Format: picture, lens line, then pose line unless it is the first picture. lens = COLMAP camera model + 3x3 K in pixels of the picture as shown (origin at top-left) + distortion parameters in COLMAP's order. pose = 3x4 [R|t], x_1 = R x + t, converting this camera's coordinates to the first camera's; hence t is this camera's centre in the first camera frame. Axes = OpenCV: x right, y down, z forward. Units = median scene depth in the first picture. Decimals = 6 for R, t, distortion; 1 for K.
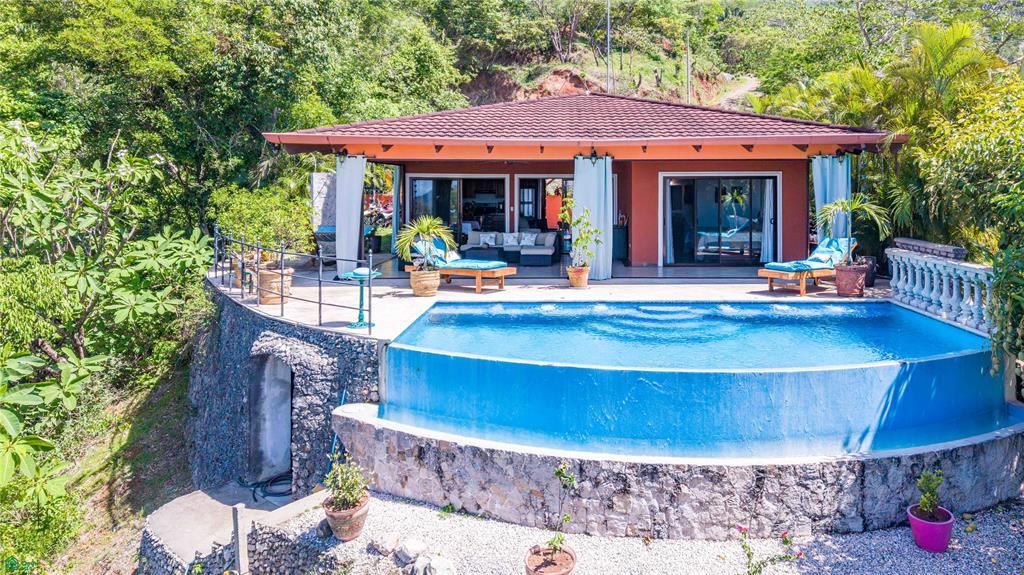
lens RADIAL K [[725.9, 0, 552.1], [0, 725.9, 178.4], [0, 0, 1]] dist [0.023178, -0.002398]
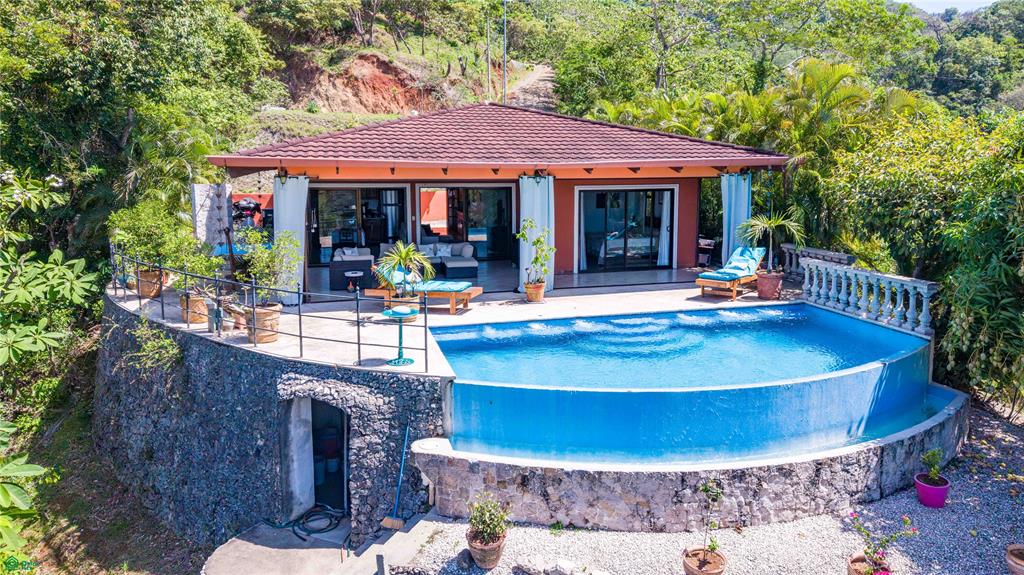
lens RADIAL K [[725.9, 0, 516.4], [0, 725.9, 236.4], [0, 0, 1]] dist [0.023178, -0.002398]
pose [[0.958974, -0.030567, 0.281840, -0.331270], [-0.000809, 0.993871, 0.110543, -0.073308], [-0.283492, -0.106236, 0.953072, 0.001148]]
